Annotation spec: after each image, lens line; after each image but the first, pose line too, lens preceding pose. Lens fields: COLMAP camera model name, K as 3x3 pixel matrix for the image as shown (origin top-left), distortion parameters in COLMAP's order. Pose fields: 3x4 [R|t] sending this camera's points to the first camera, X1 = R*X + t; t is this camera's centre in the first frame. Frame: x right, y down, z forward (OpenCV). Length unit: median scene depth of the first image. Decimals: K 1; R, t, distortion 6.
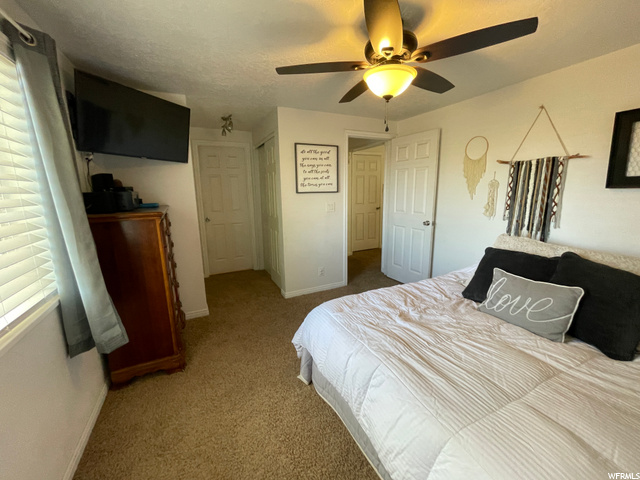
lens RADIAL K [[260.5, 0, 319.2], [0, 260.5, 240.4], [0, 0, 1]] dist [-0.001083, 0.000258]
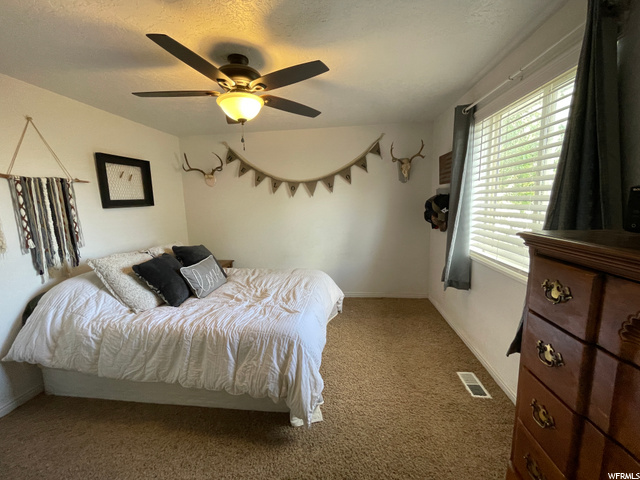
lens RADIAL K [[260.5, 0, 318.9], [0, 260.5, 239.2], [0, 0, 1]] dist [-0.001083, 0.000258]
pose [[-0.848285, -0.036481, 0.528281, -0.457976], [0.145681, 0.943051, 0.299051, -0.258739], [-0.509106, 0.330641, -0.794662, 1.379953]]
